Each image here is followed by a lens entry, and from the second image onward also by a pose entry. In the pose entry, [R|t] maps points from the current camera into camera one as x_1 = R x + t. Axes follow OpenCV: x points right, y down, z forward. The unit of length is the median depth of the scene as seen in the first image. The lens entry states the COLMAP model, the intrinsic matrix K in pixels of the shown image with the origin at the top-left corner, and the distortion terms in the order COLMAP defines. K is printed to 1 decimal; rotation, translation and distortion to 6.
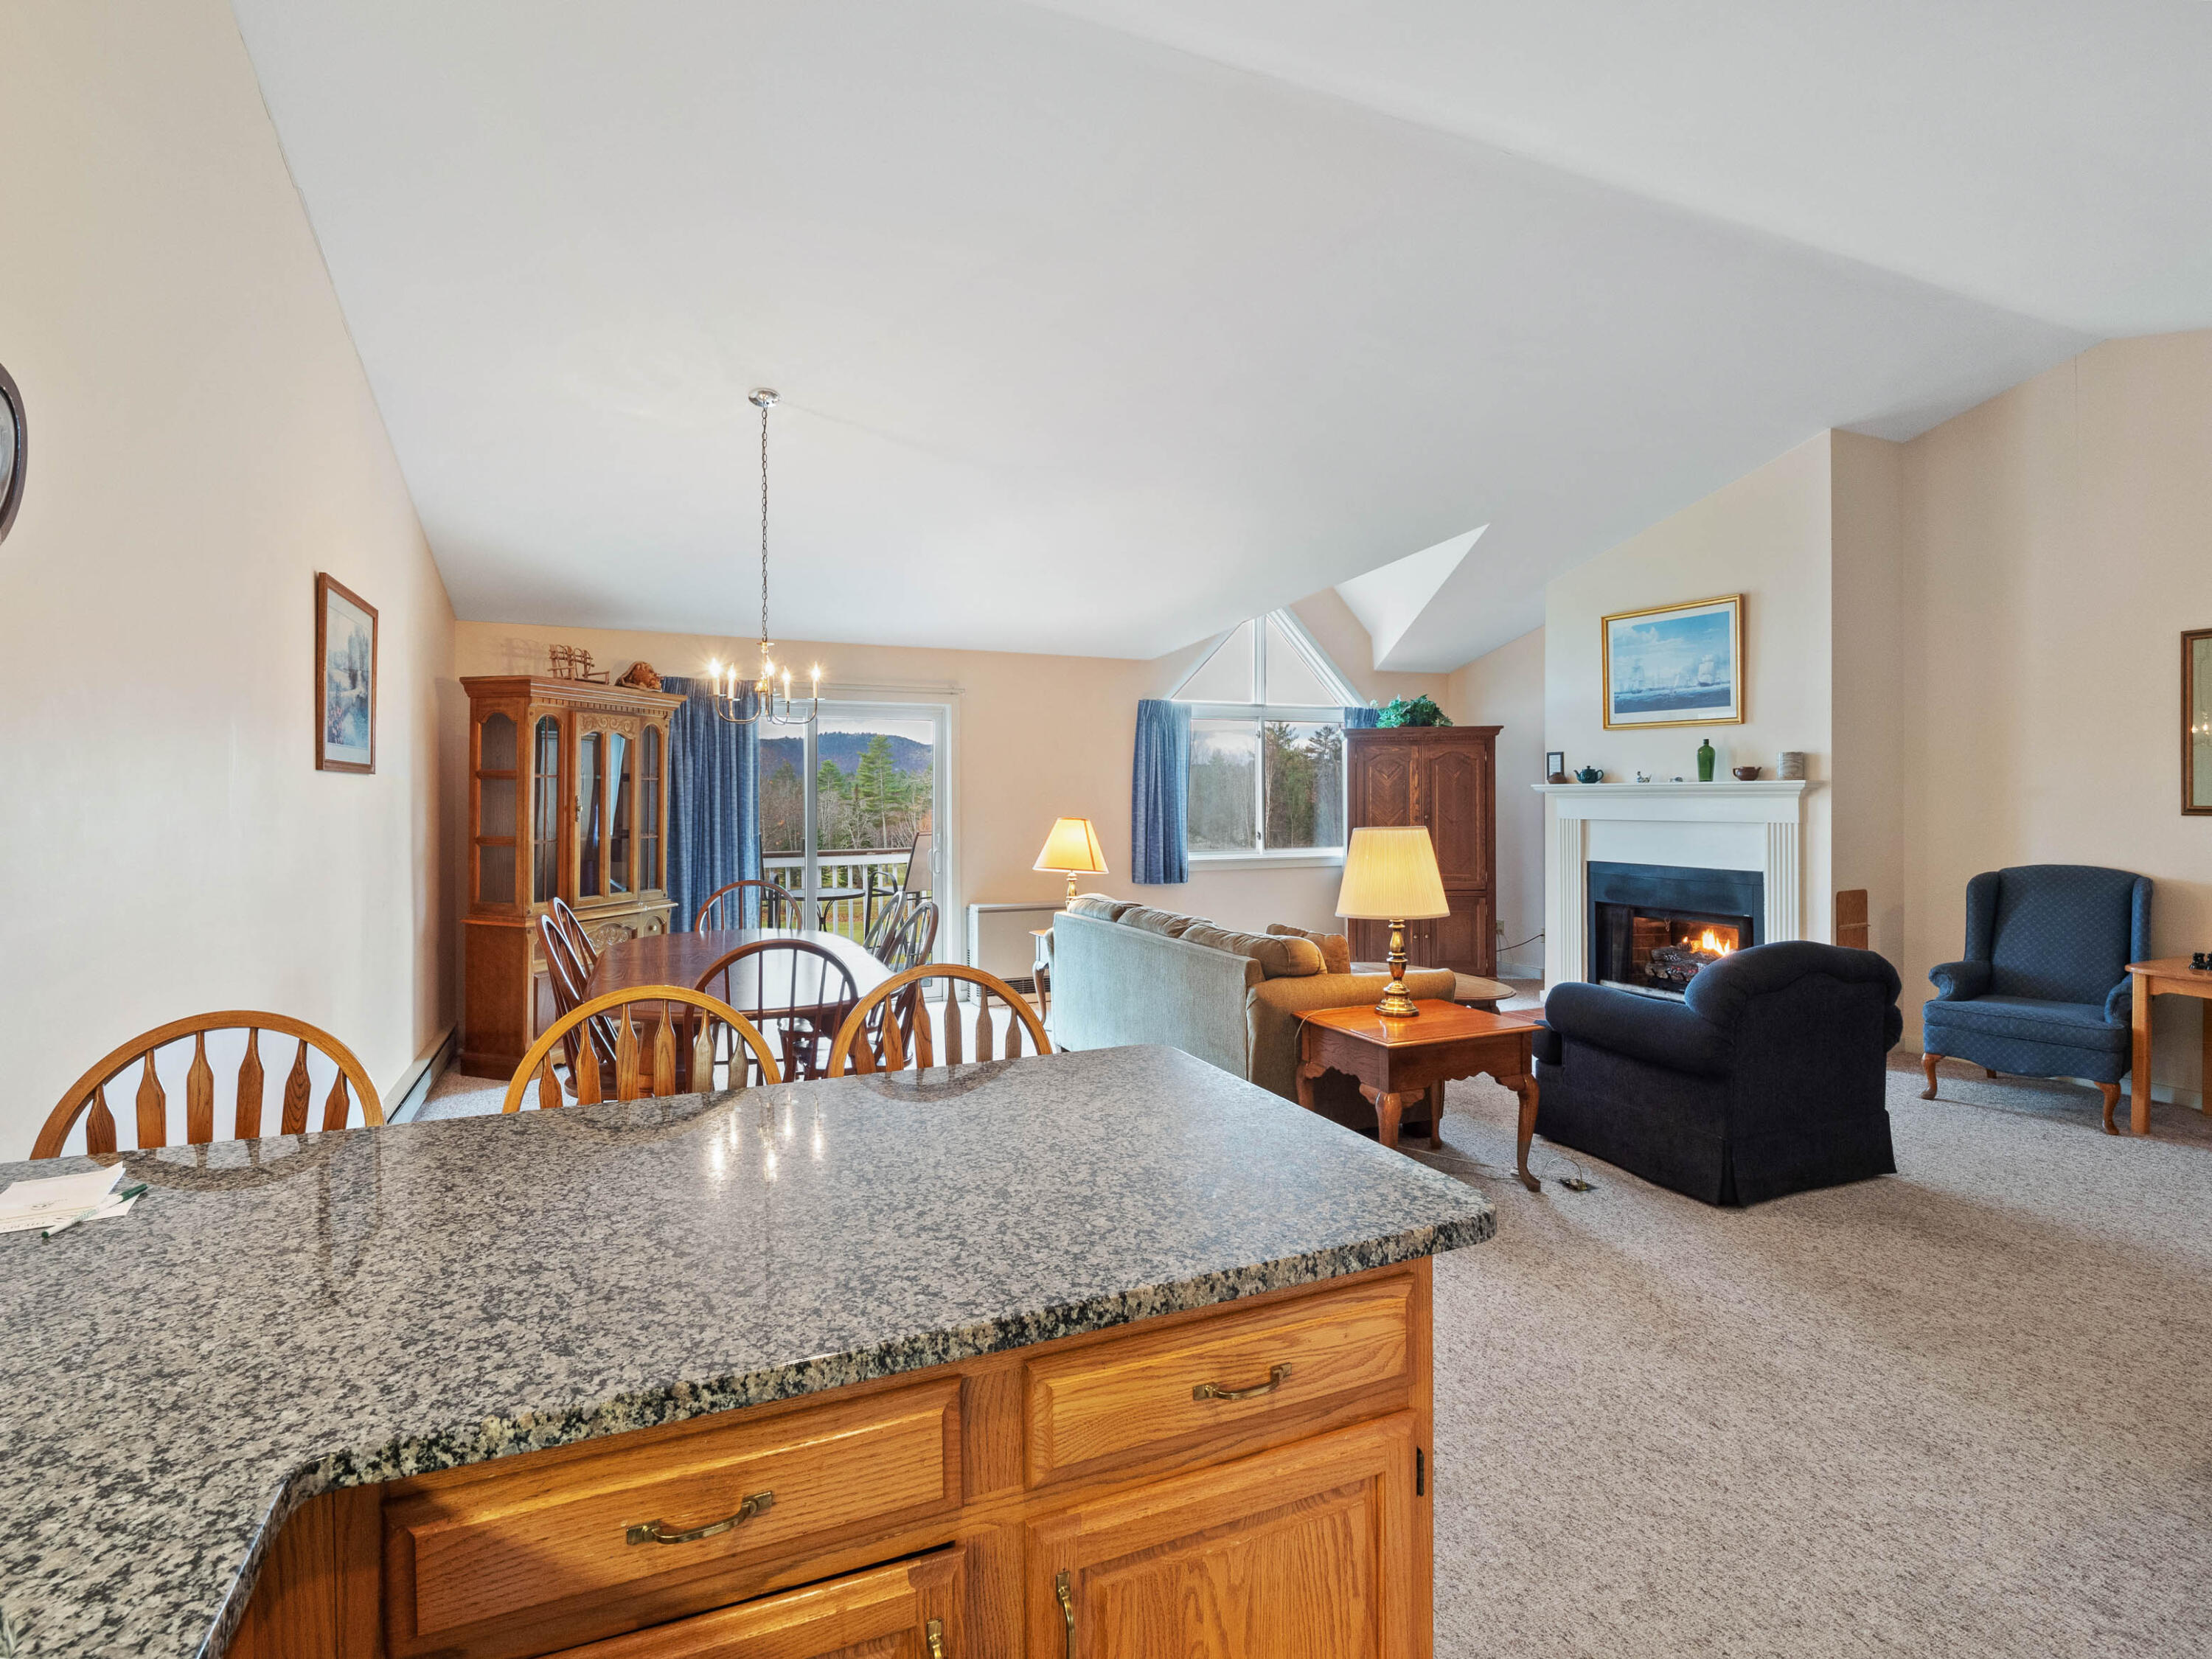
lens RADIAL K [[1092.5, 0, 1102.9], [0, 1092.5, 784.7], [0, 0, 1]] dist [0.004638, -0.018362]
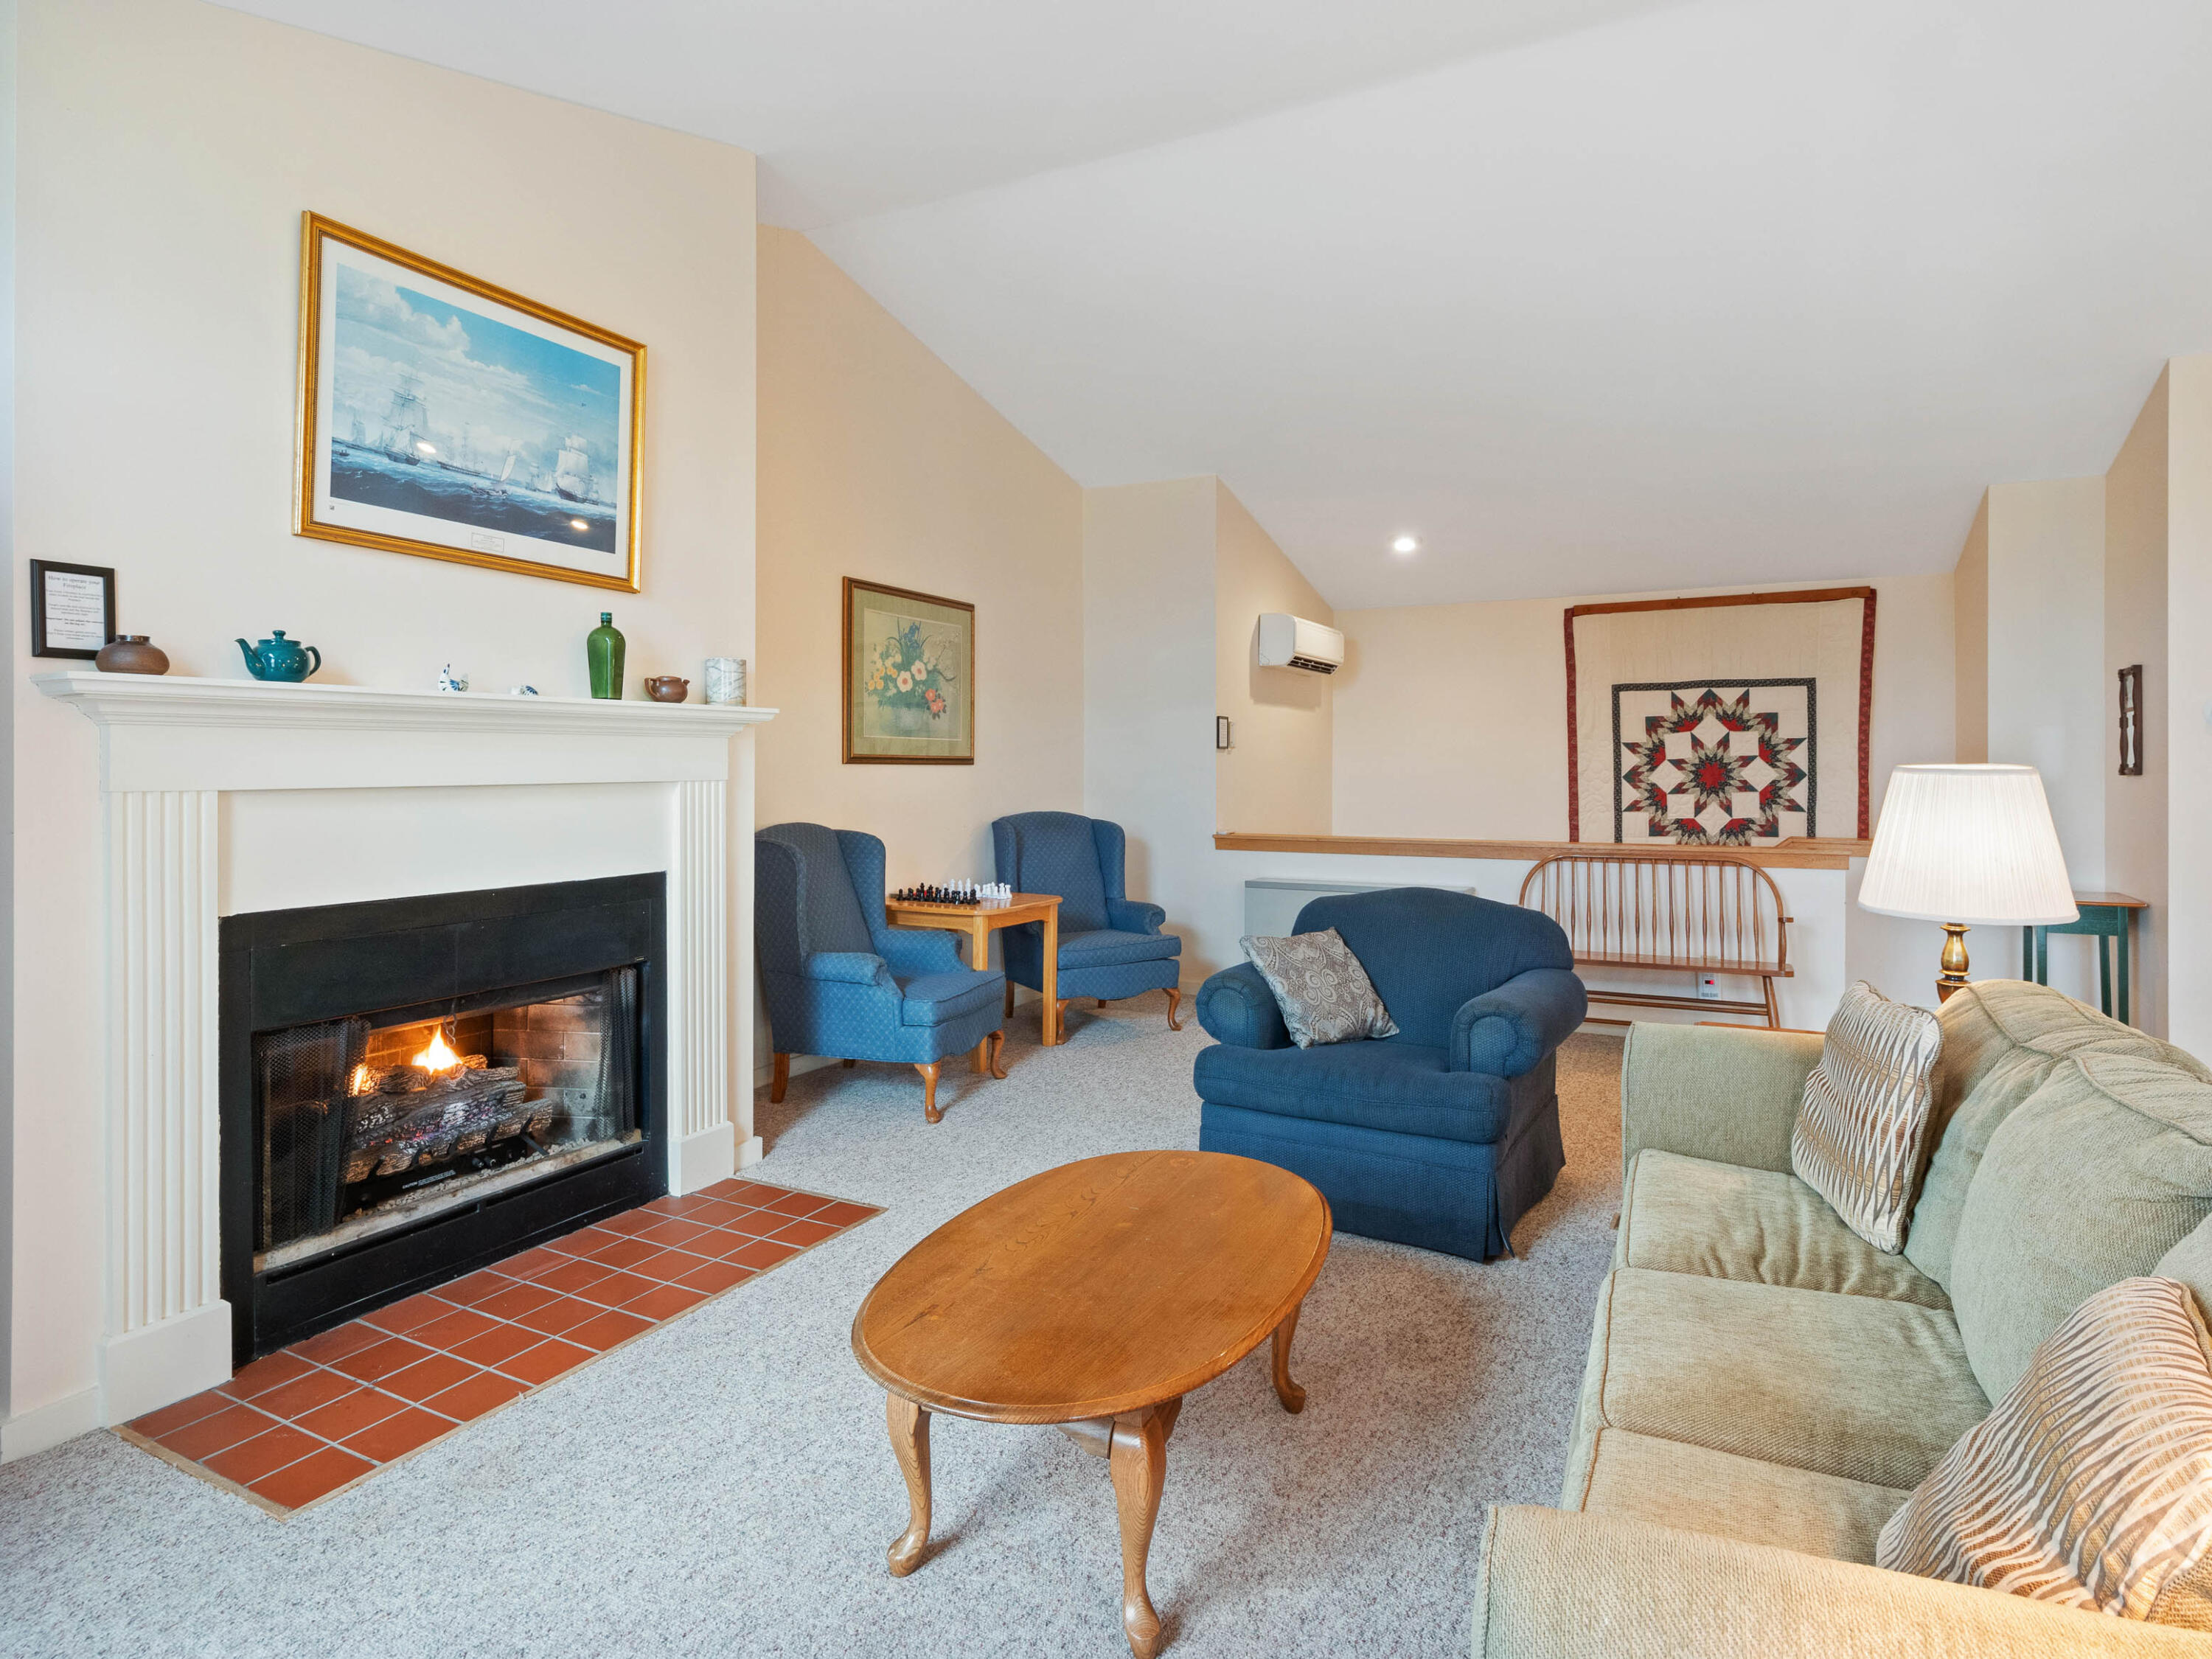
lens RADIAL K [[1190.5, 0, 1108.3], [0, 1190.5, 783.4], [0, 0, 1]] dist [-0.018545, -0.000807]
pose [[-0.615341, -0.009621, 0.788203, -0.002058], [-0.007353, 0.999952, 0.006466, 0.026999], [-0.788227, -0.001817, -0.615382, 1.068401]]
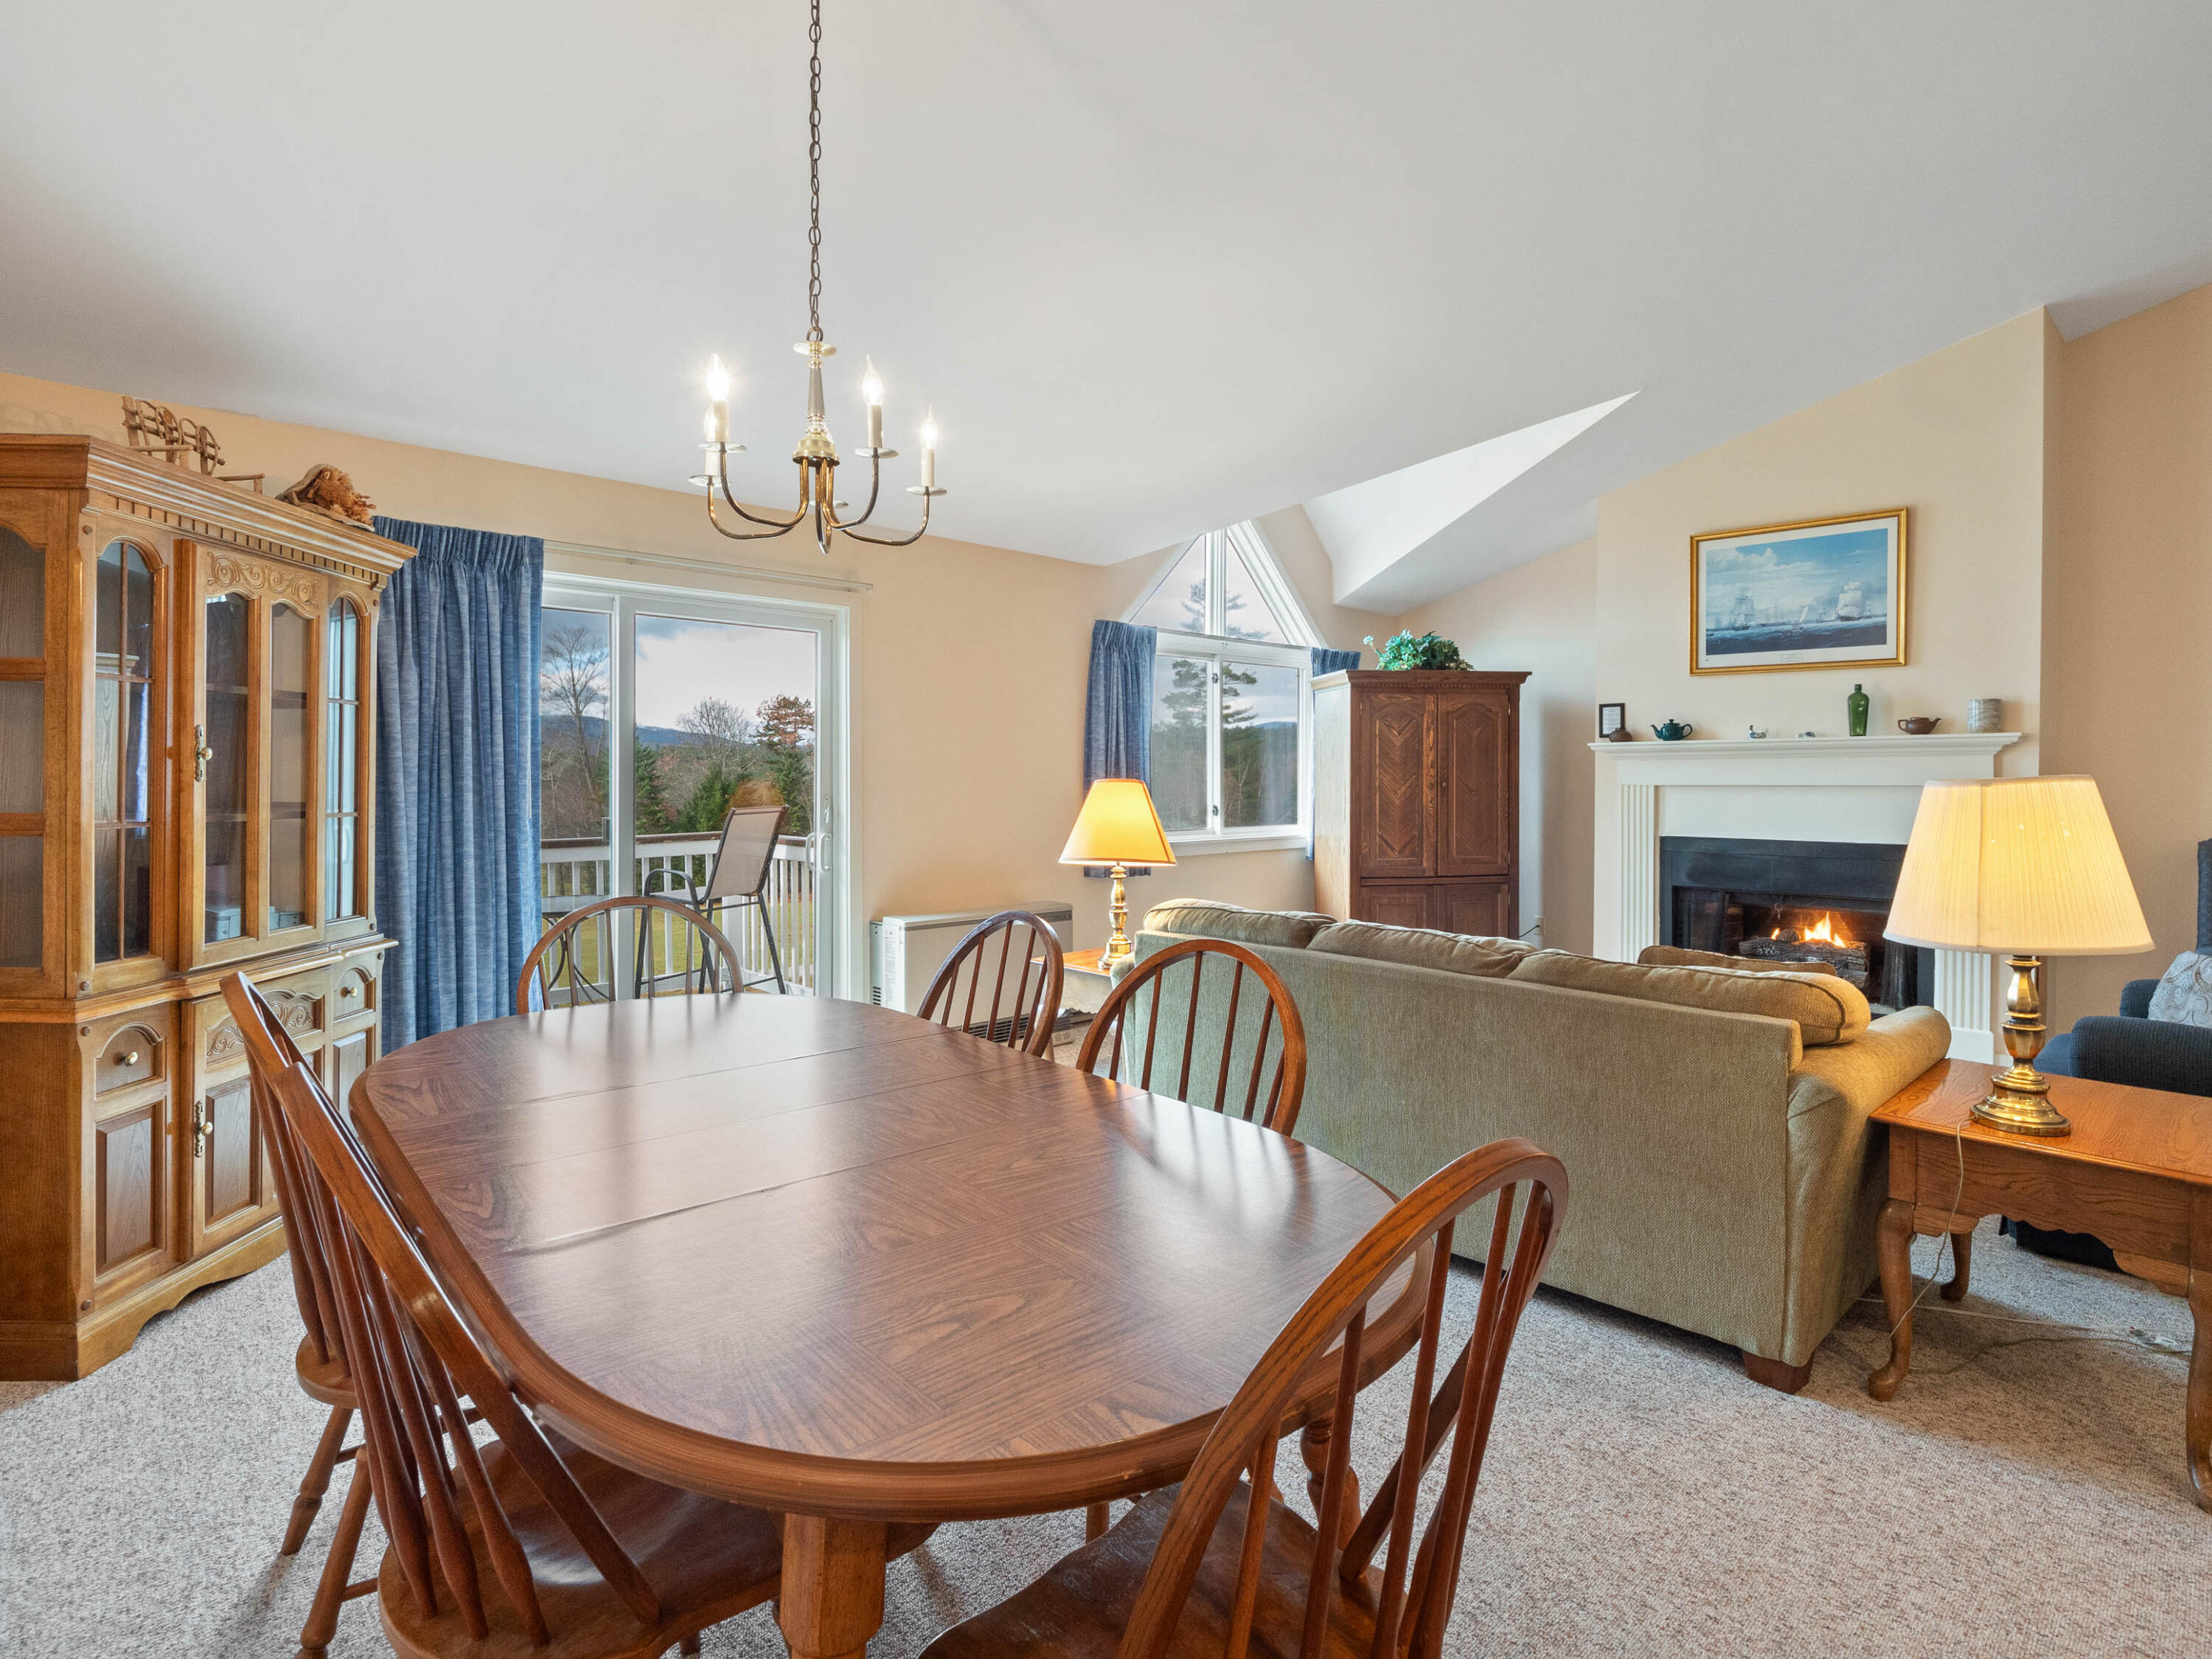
lens RADIAL K [[1120.8, 0, 1114.3], [0, 1120.8, 779.7], [0, 0, 1]] dist [-0.005184, -0.000733]
pose [[0.945647, 0.001850, 0.325191, -0.228200], [-0.005636, 0.999927, 0.010703, 0.022095], [-0.325147, -0.011954, 0.945588, 0.362433]]
